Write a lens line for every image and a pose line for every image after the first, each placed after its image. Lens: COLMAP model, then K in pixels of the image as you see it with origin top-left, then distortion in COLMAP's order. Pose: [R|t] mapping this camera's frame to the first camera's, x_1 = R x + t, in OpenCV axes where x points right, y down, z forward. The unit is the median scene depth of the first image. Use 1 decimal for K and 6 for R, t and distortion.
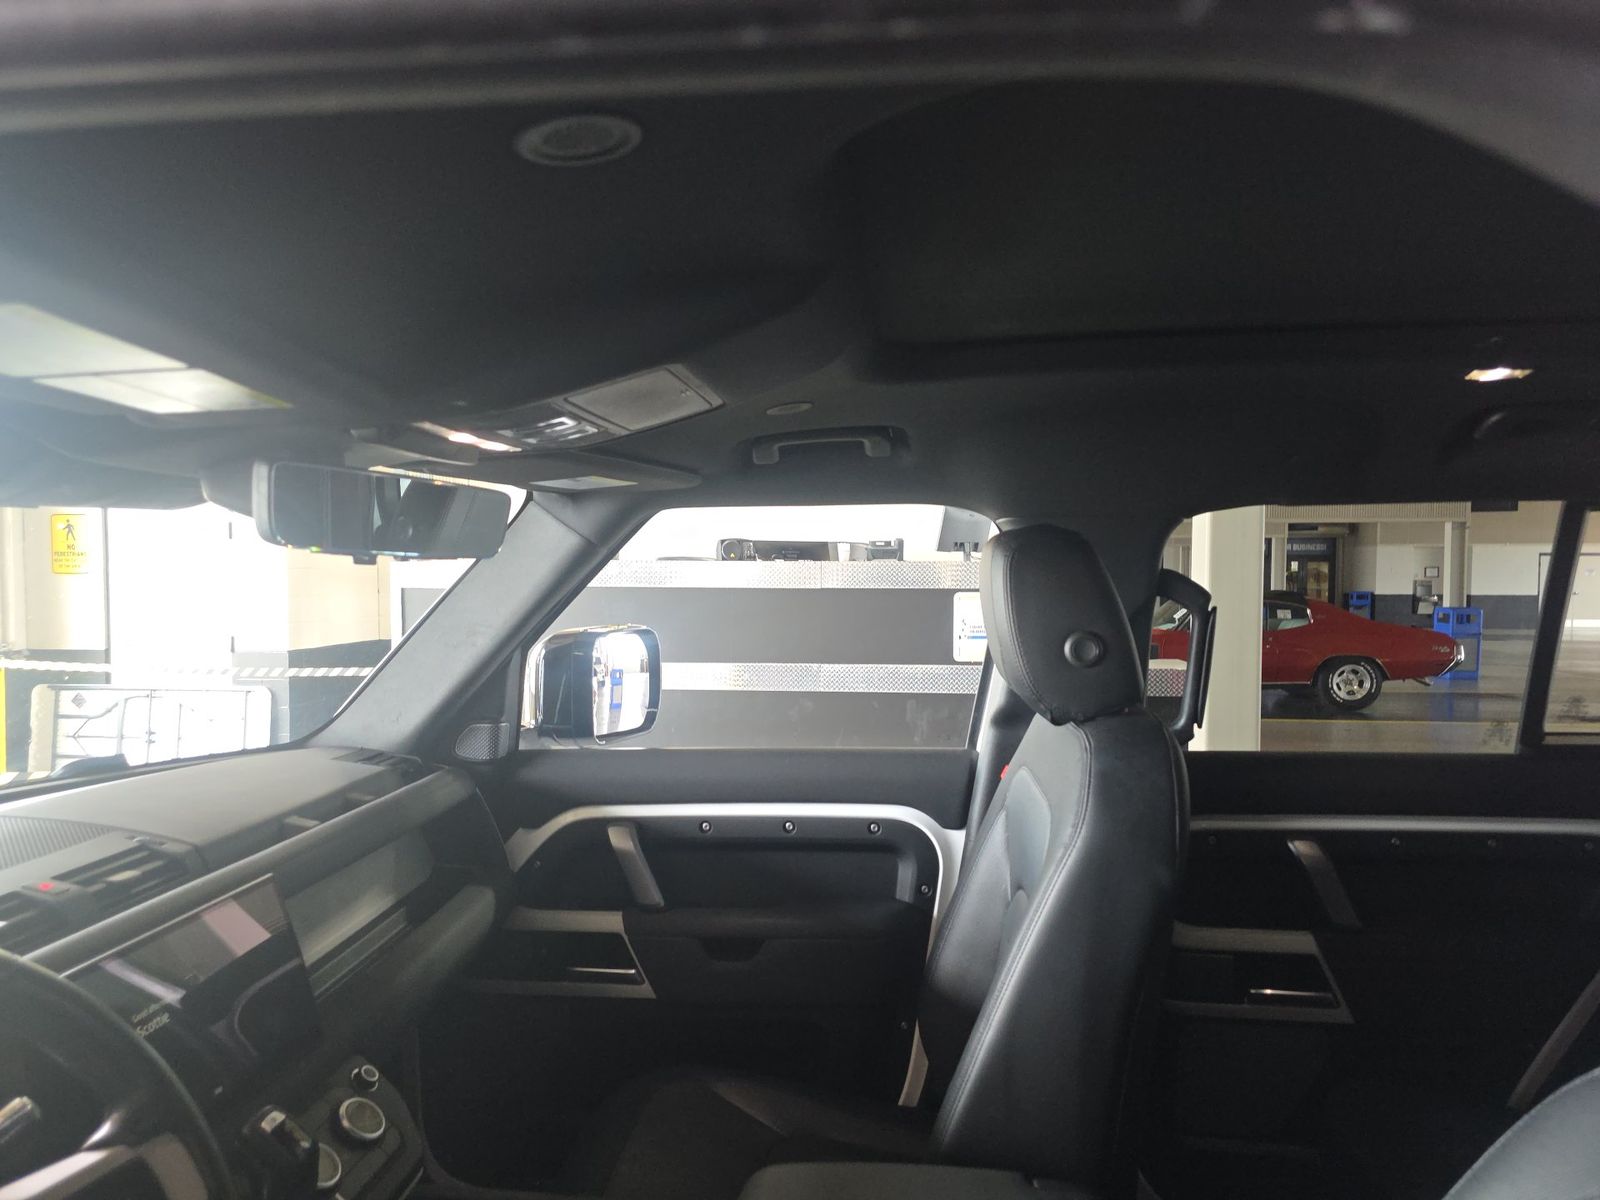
lens RADIAL K [[1090.1, 0, 827.3], [0, 1090.1, 594.7], [0, 0, 1]] dist [0.036176, -0.025862]
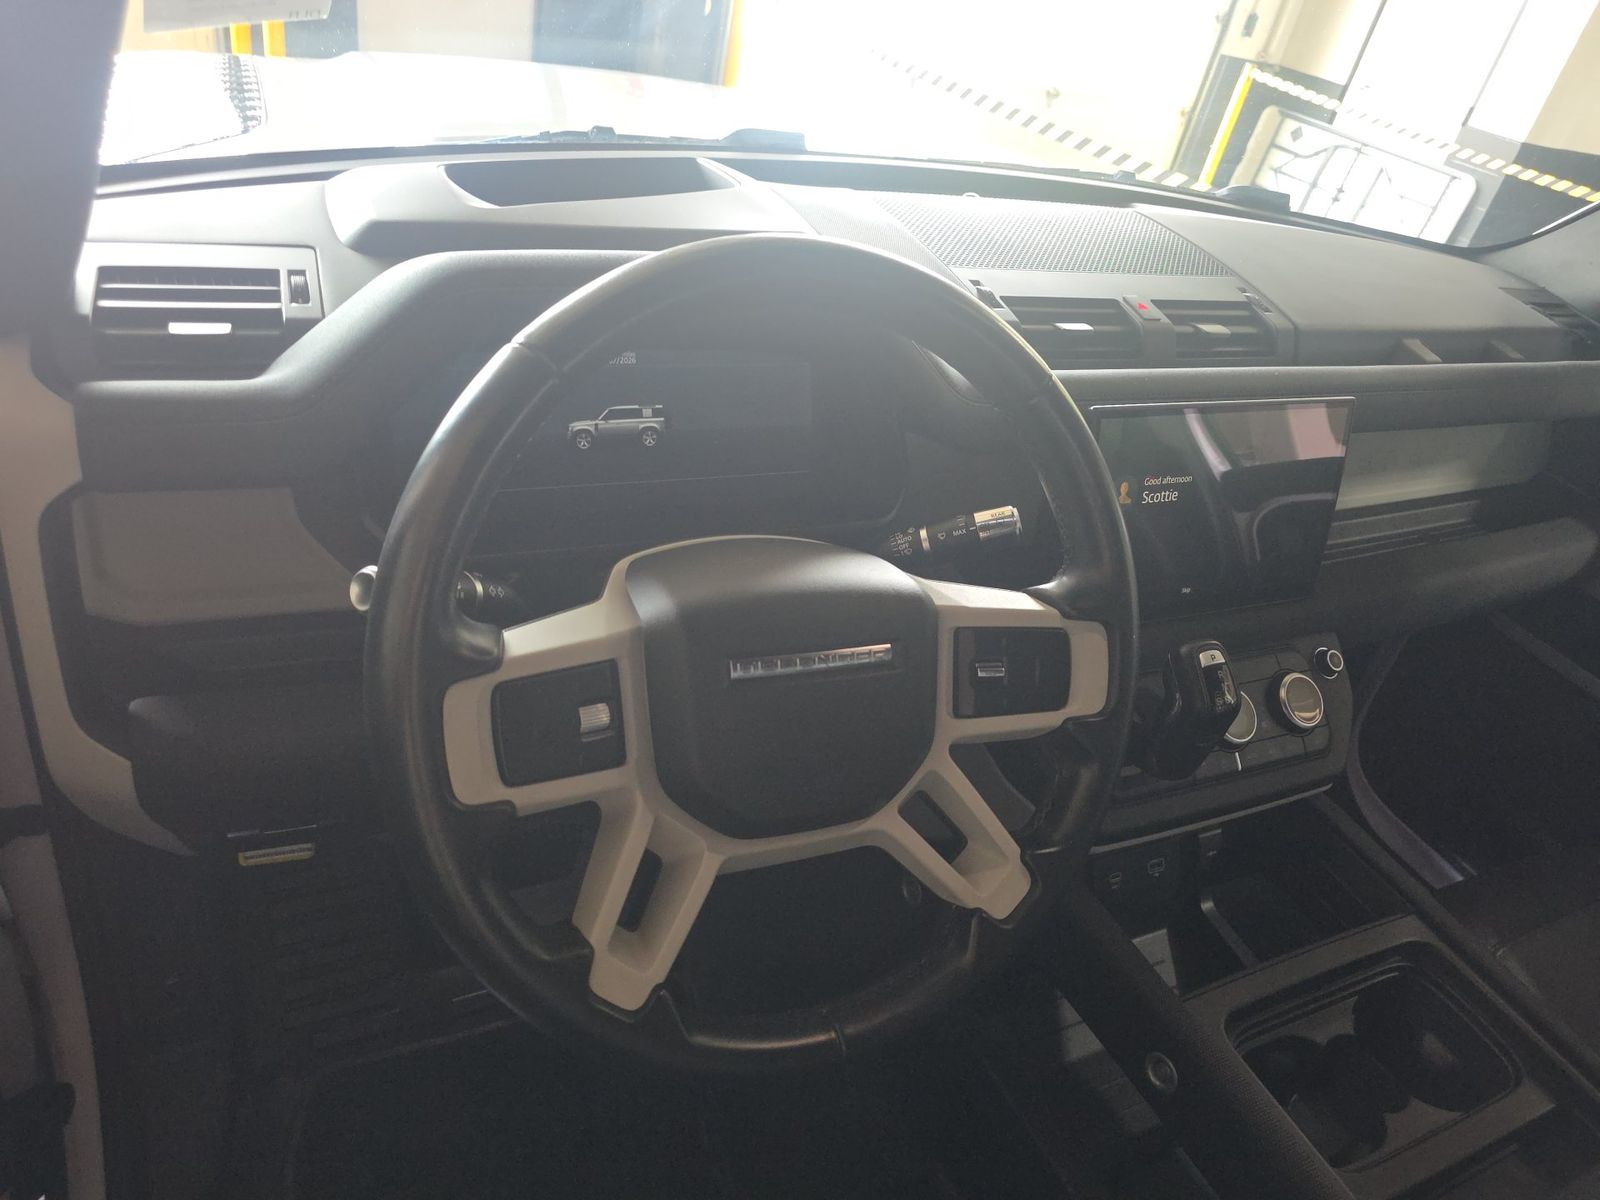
lens RADIAL K [[1090.8, 0, 789.8], [0, 1090.8, 607.1], [0, 0, 1]] dist [0.041247, -0.036682]
pose [[0.500229, 0.565749, -0.655514, -0.059608], [-0.214617, 0.814424, 0.539122, 0.019546], [0.838875, -0.129000, 0.528818, 0.129405]]
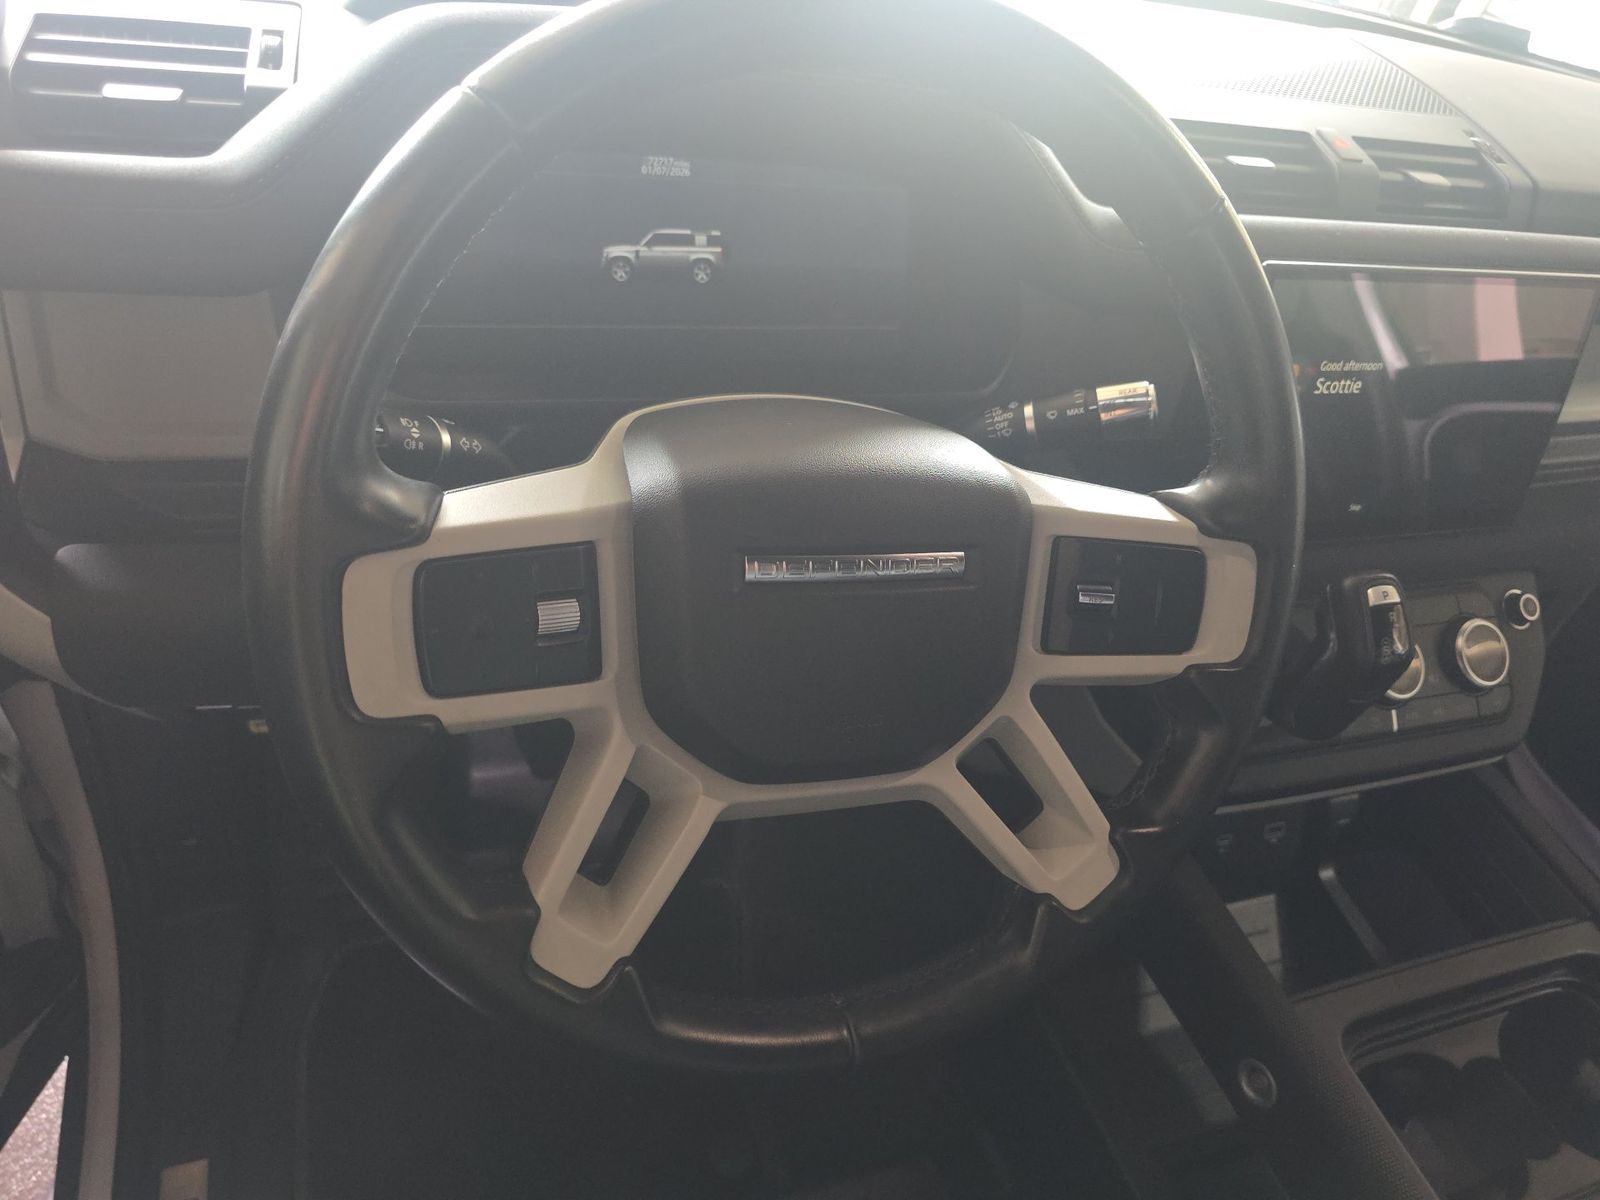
lens RADIAL K [[1087.4, 0, 771.5], [0, 1087.4, 588.5], [0, 0, 1]] dist [0.000375, 0.002507]
pose [[0.377912, 0.663028, -0.646201, -0.105995], [-0.211258, 0.741302, 0.637057, 0.058524], [0.901417, -0.104236, 0.420217, 0.184289]]
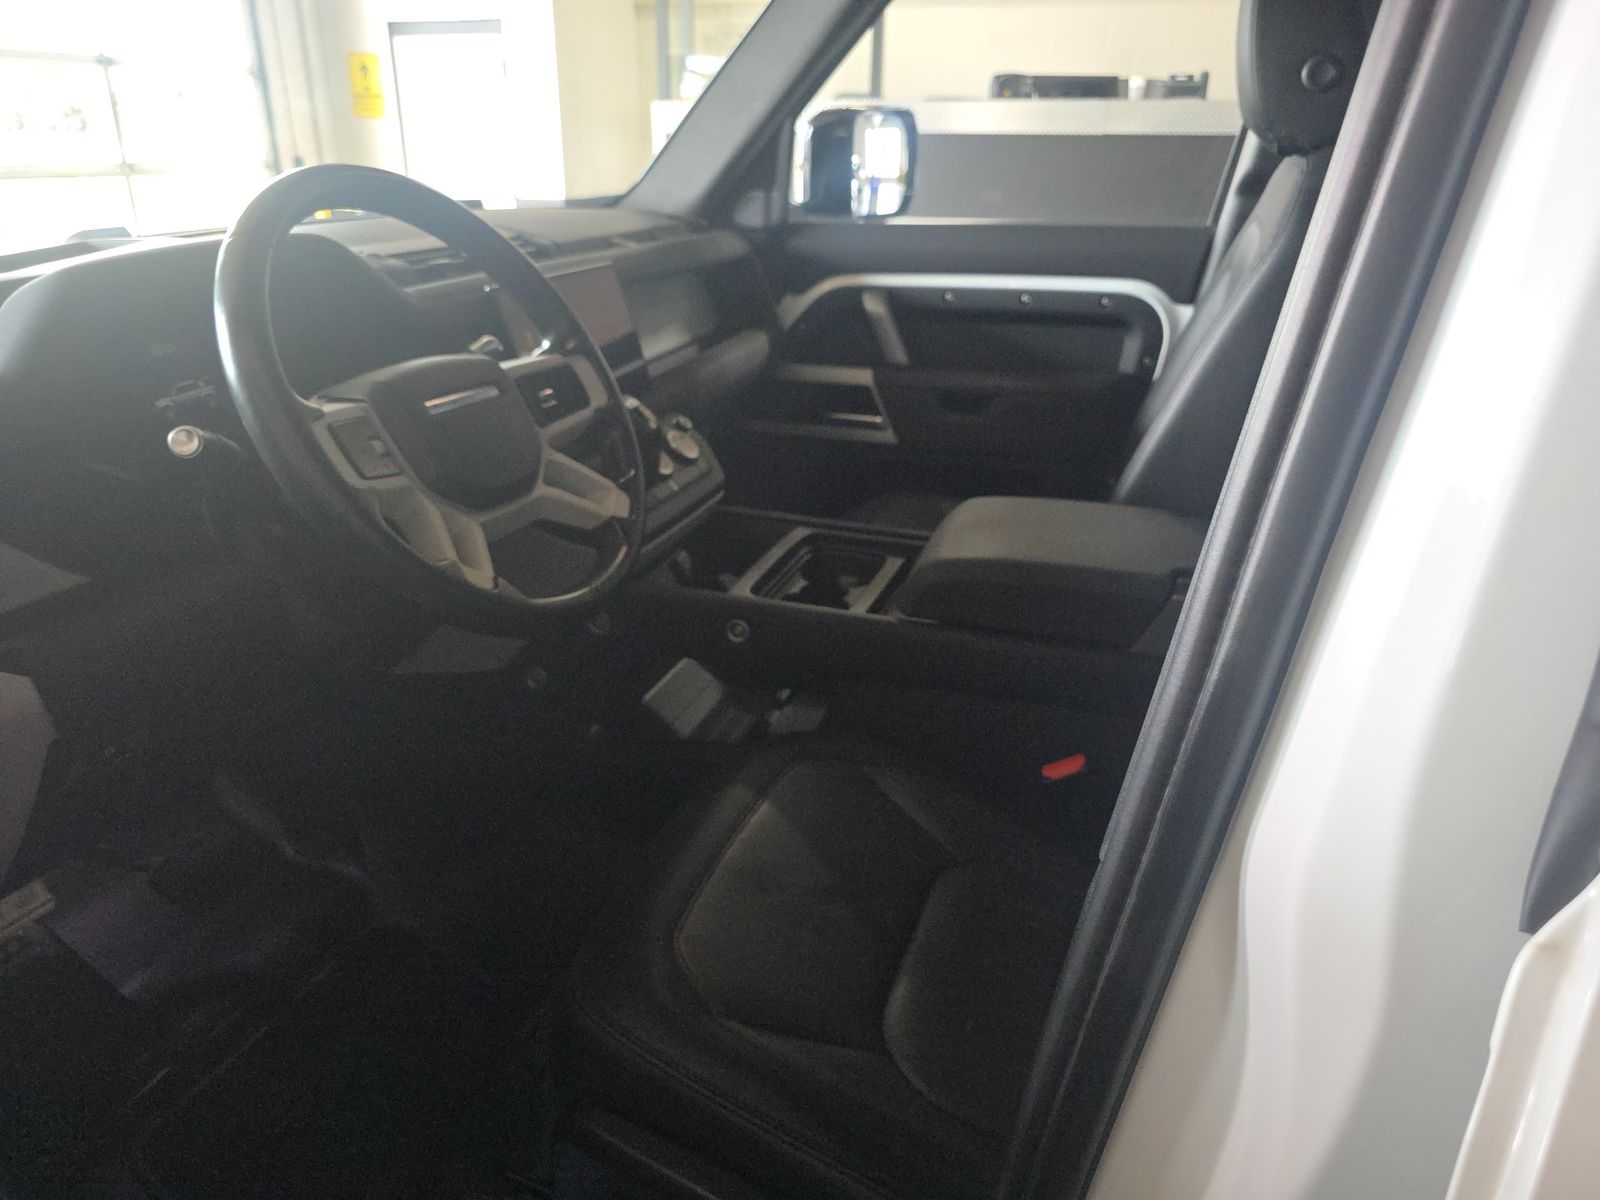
lens RADIAL K [[1126.9, 0, 792.8], [0, 1126.9, 600.1], [0, 0, 1]] dist [0.064125, -0.074712]
pose [[0.965792, 0.104739, -0.237223, 0.042322], [-0.013382, 0.933713, 0.357773, 0.094230], [0.258971, -0.342360, 0.903174, -0.194093]]
